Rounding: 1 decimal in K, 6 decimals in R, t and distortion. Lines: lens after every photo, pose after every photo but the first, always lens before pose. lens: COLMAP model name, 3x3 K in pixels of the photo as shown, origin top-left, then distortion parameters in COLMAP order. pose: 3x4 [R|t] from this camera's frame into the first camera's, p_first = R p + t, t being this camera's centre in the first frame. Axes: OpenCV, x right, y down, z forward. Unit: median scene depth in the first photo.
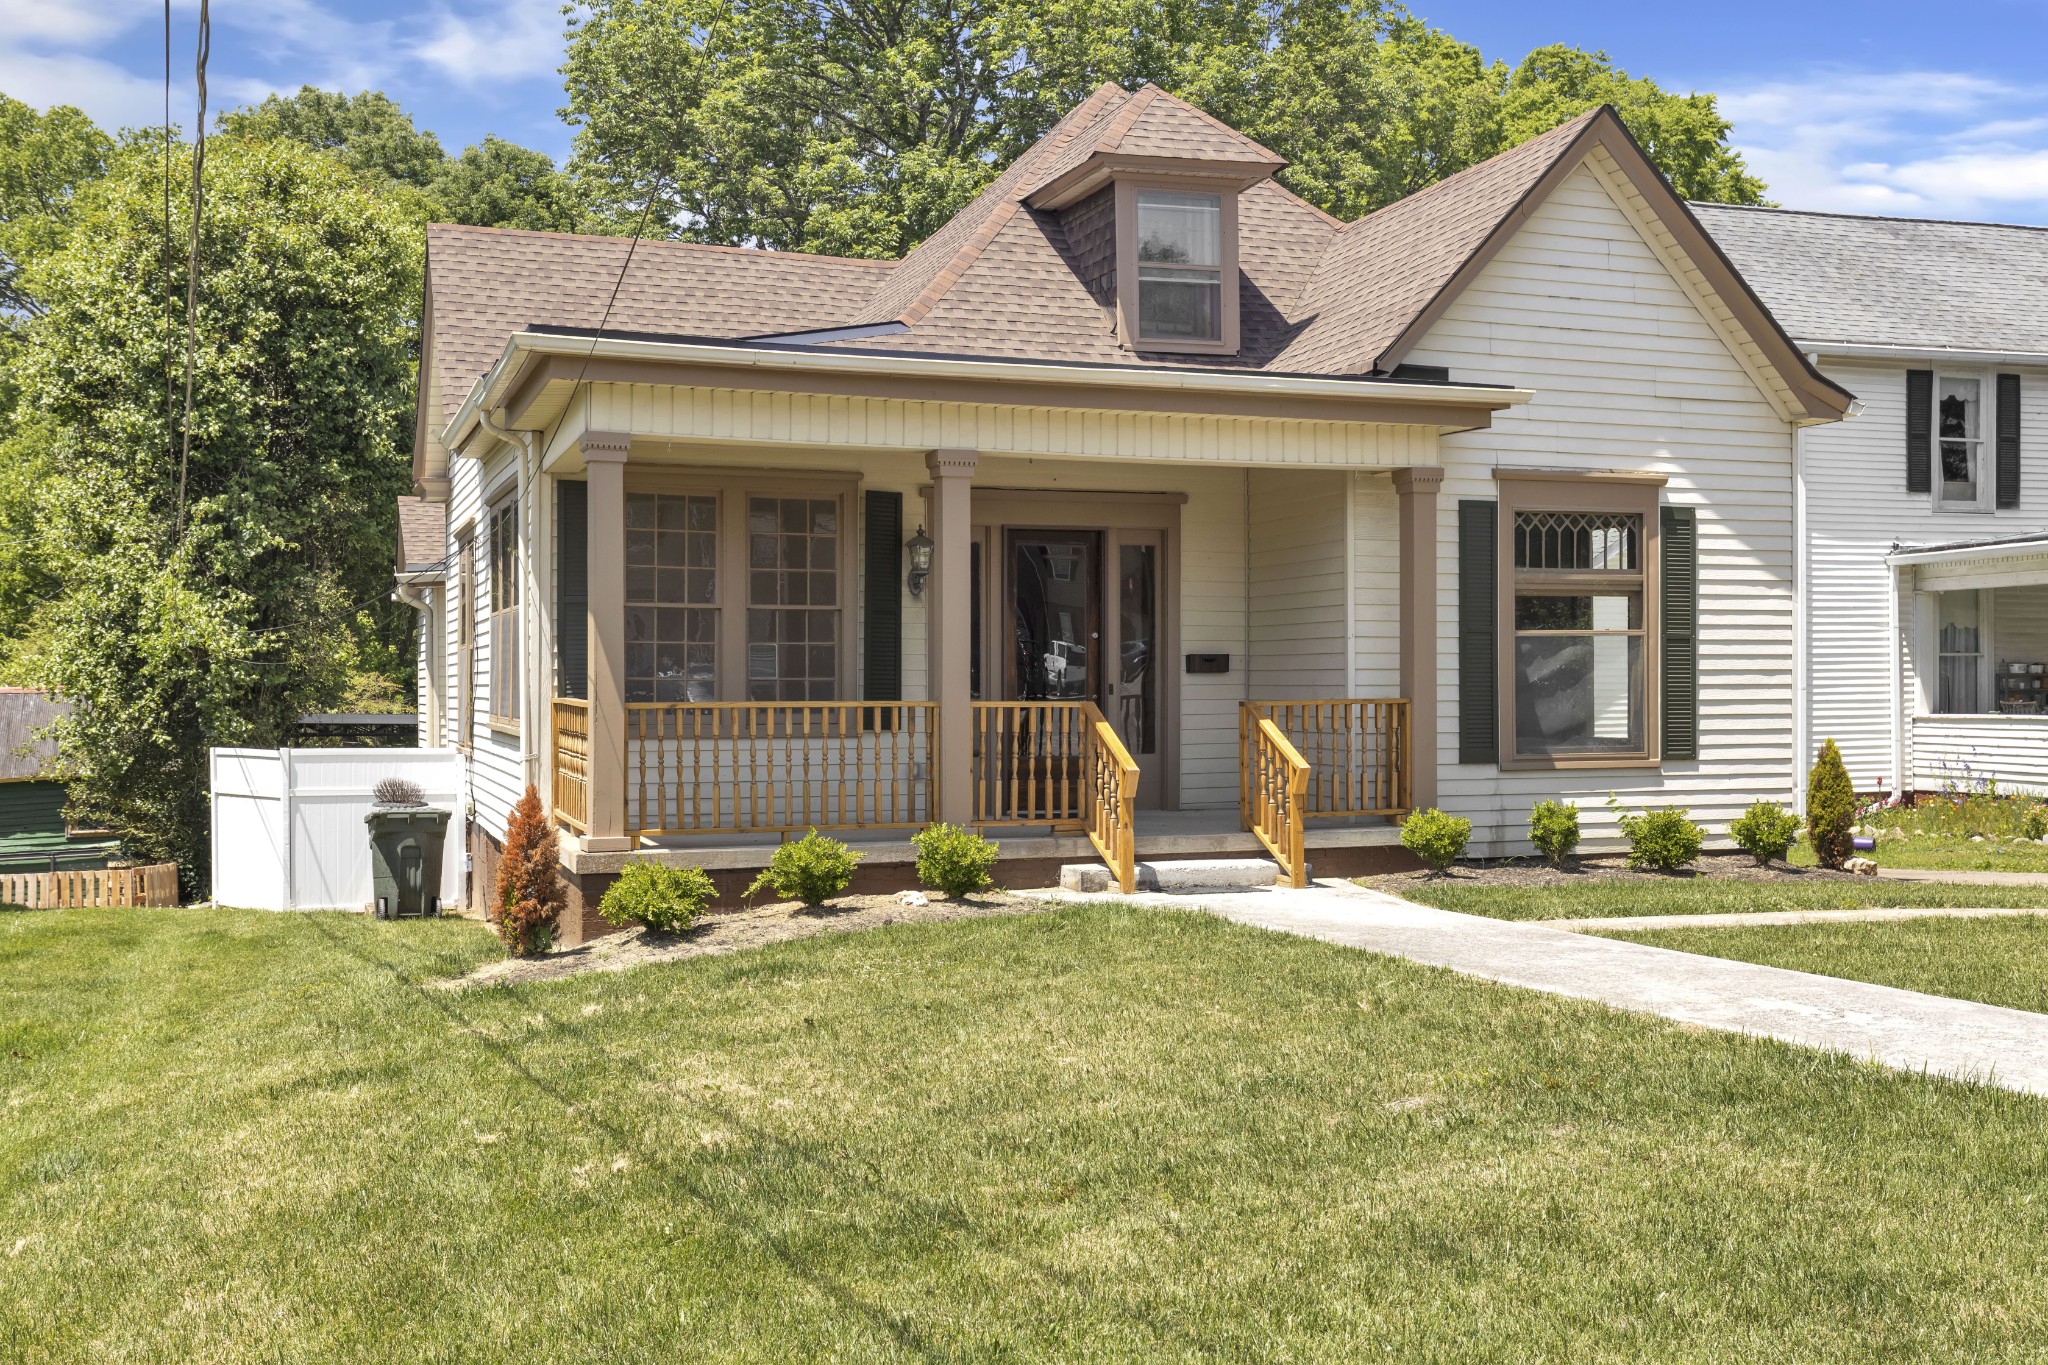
lens RADIAL K [[2053.7, 0, 1020.7], [0, 2053.7, 696.3], [0, 0, 1]] dist [-0.005743, 0.000000]
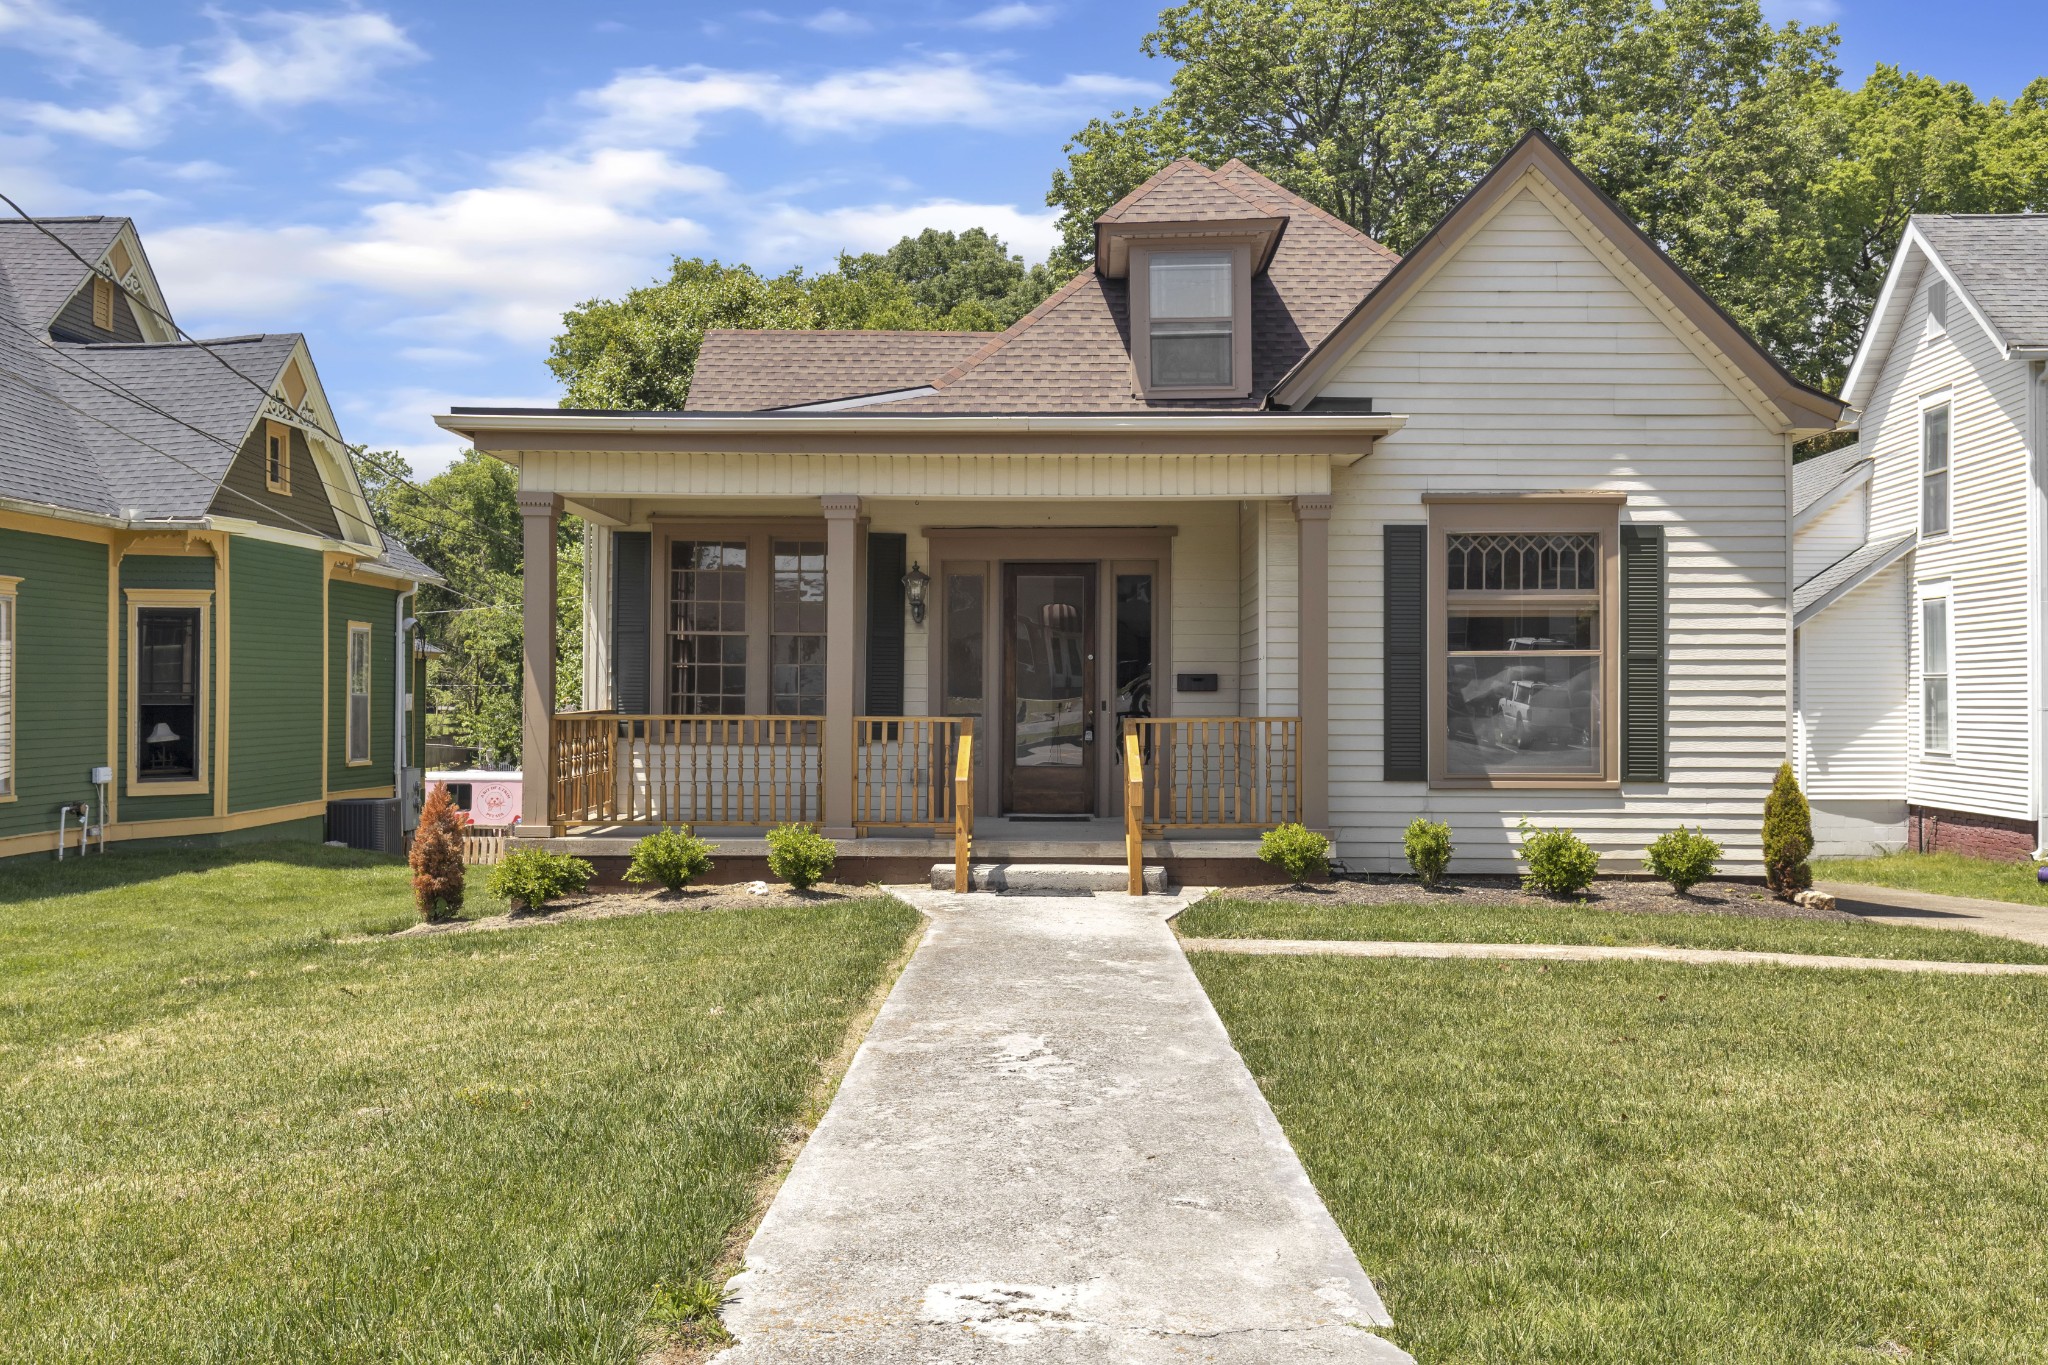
lens RADIAL K [[1712.5, 0, 1023.9], [0, 1712.5, 667.0], [0, 0, 1]] dist [-0.010628, 0.051129]
pose [[0.932926, -0.001110, -0.360066, 0.346187], [-0.007697, 0.999705, -0.023024, -0.003017], [0.359985, 0.024251, 0.932643, 0.130706]]
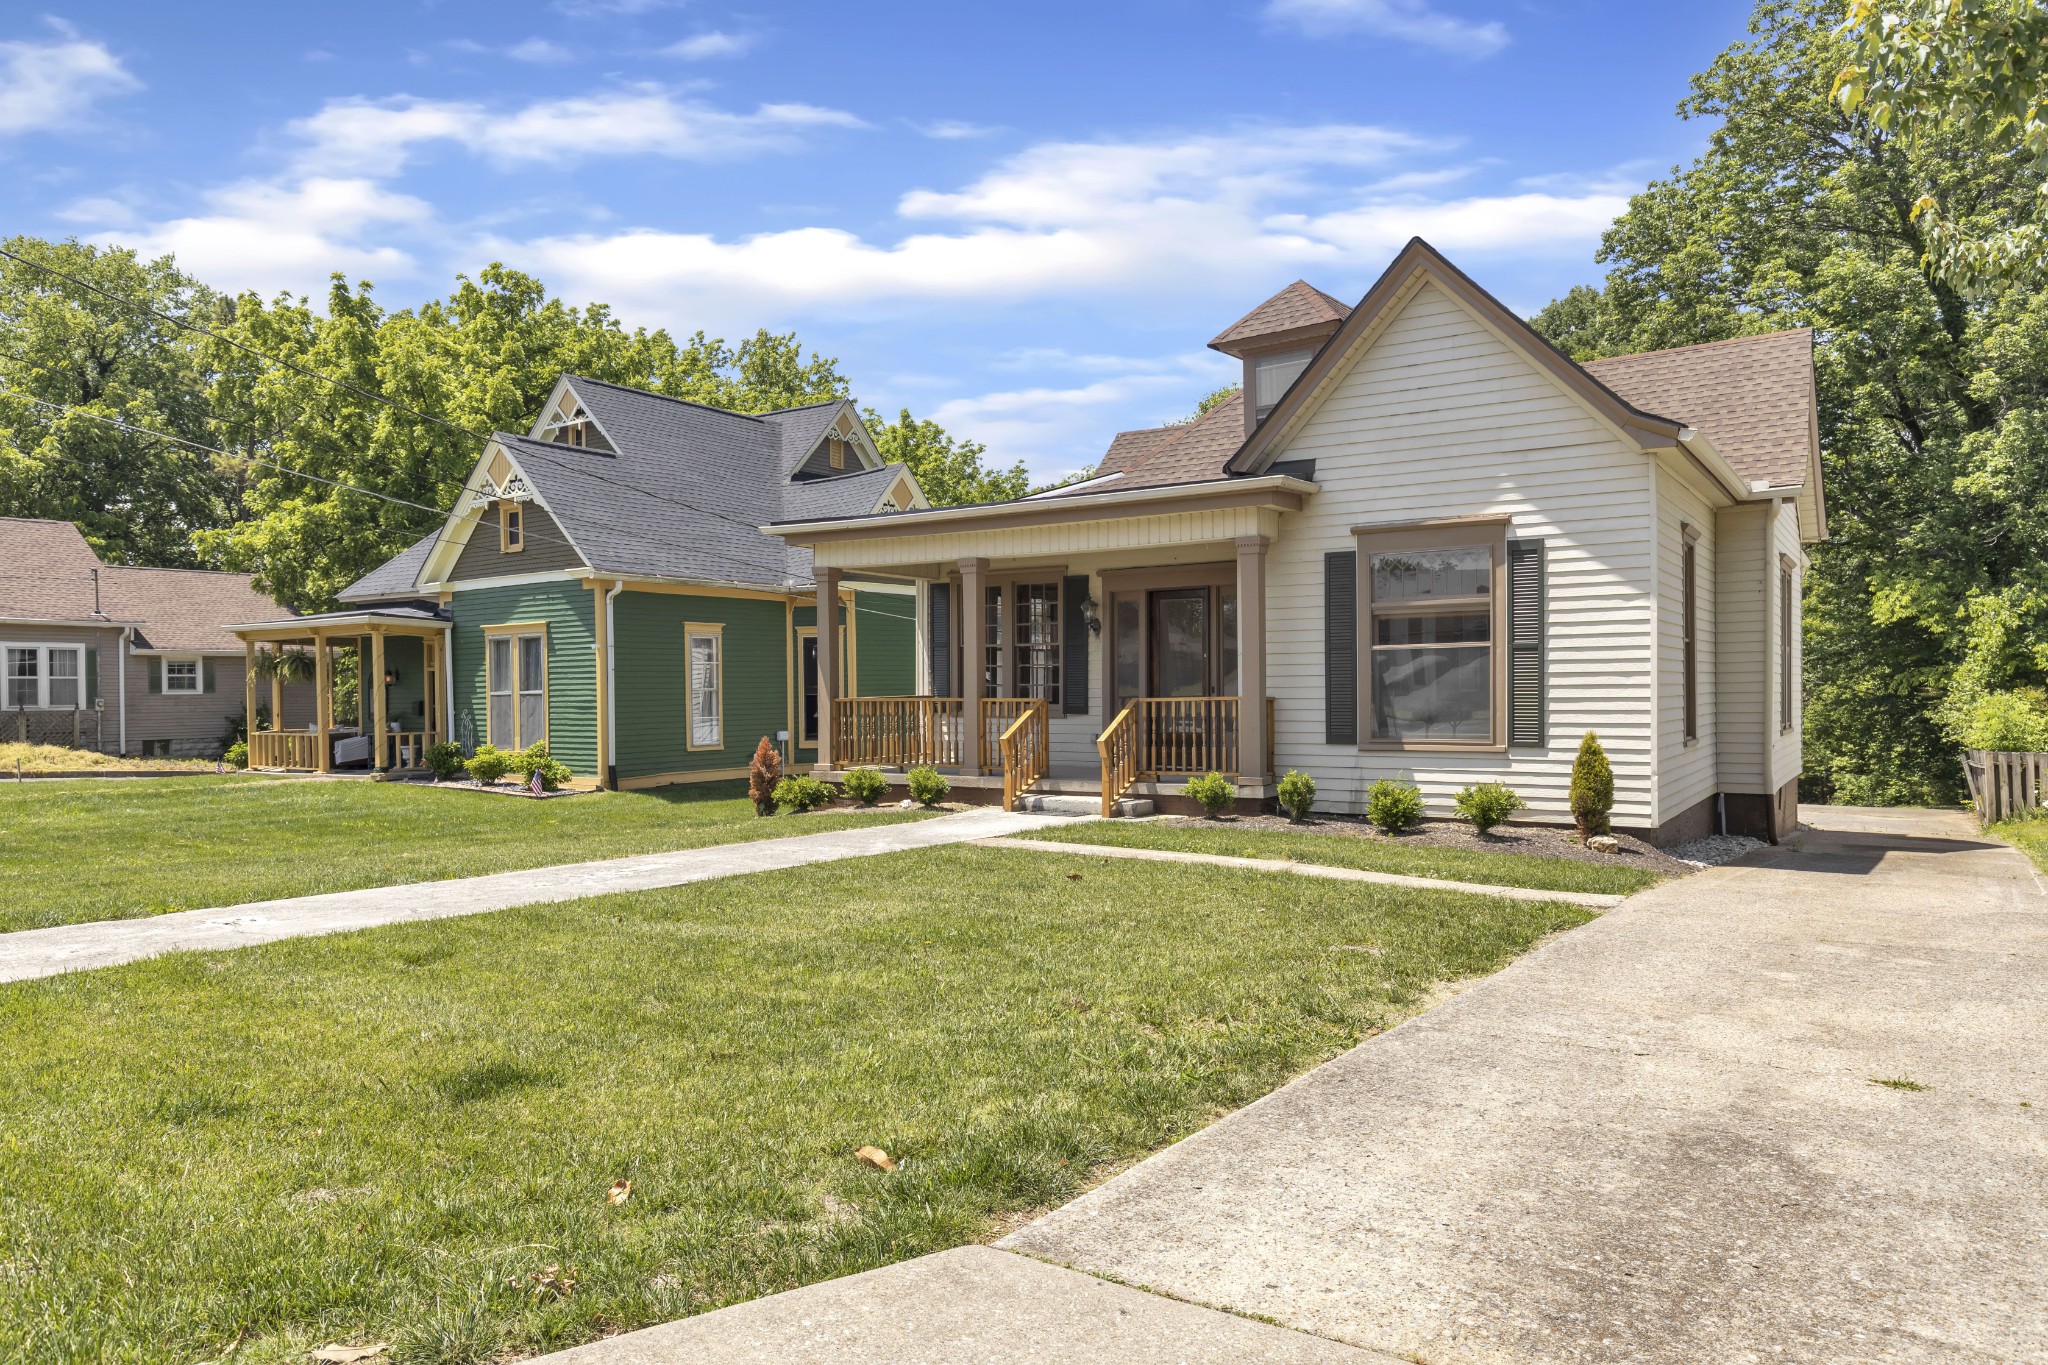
lens RADIAL K [[1348.8, 0, 1017.3], [0, 1348.8, 690.3], [0, 0, 1]] dist [0.008351, -0.001802]
pose [[0.593537, -0.002016, -0.804804, 0.802584], [0.002824, 0.999996, -0.000423, -0.003269], [0.804802, -0.002022, 0.593540, 0.286886]]
